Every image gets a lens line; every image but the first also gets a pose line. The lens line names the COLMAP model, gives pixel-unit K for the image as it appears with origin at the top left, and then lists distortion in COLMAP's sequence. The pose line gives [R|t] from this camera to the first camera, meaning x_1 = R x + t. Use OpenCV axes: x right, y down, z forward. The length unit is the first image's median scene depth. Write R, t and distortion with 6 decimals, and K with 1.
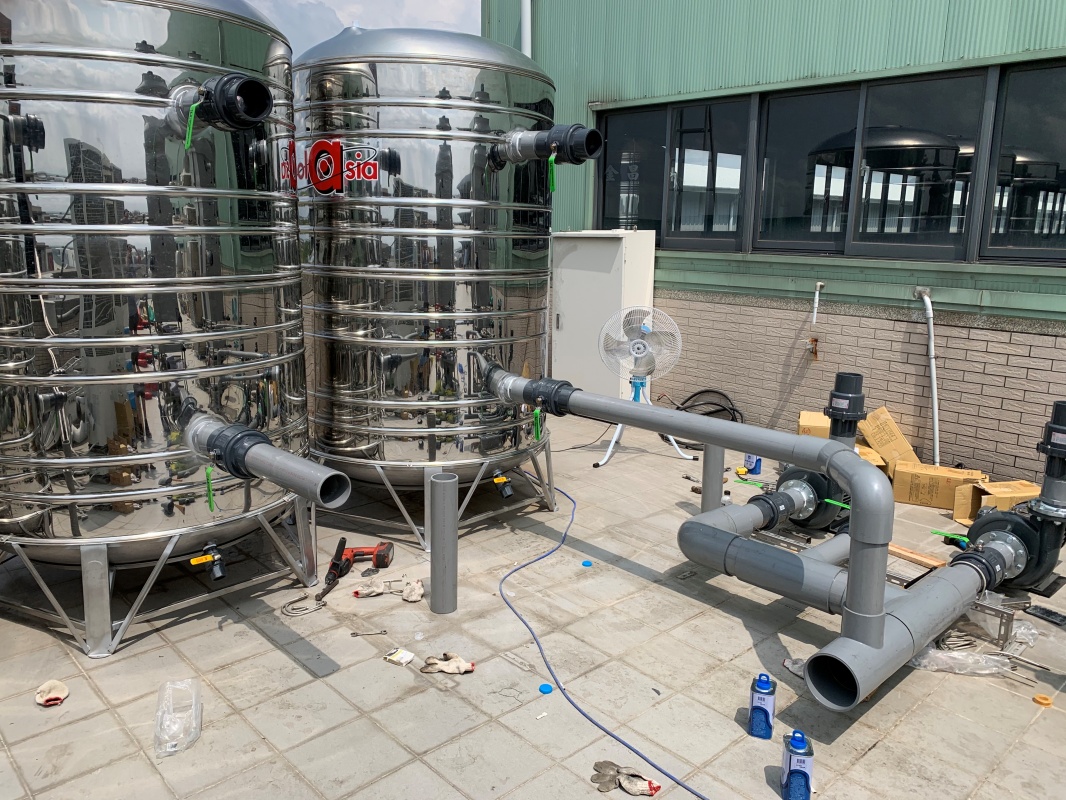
lens RADIAL K [[831.0, 0, 533.0], [0, 831.0, 400.0], [0, 0, 1]] dist [0.004819, -0.001512]
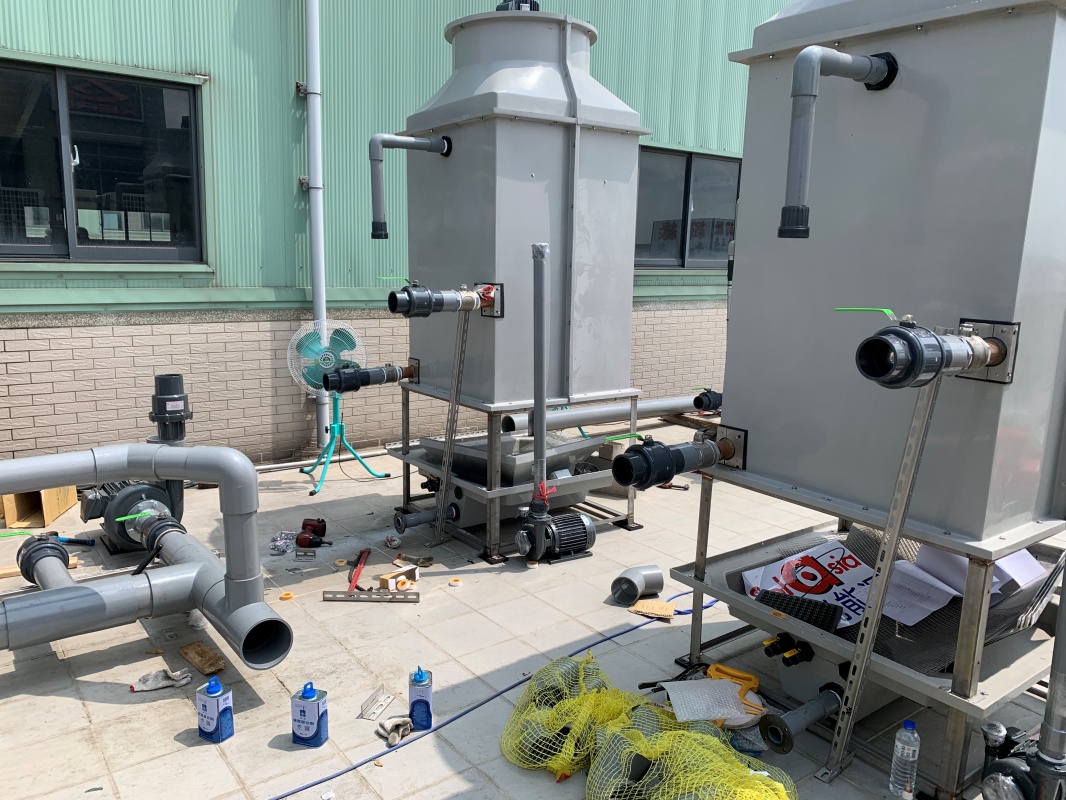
lens RADIAL K [[796.9, 0, 533.0], [0, 796.9, 400.0], [0, 0, 1]] dist [0.003247, 0.000989]
pose [[0.107524, -0.203589, 0.973134, -0.400559], [0.179740, 0.966661, 0.182375, -0.075444], [-0.977820, 0.155302, 0.140532, 0.318085]]
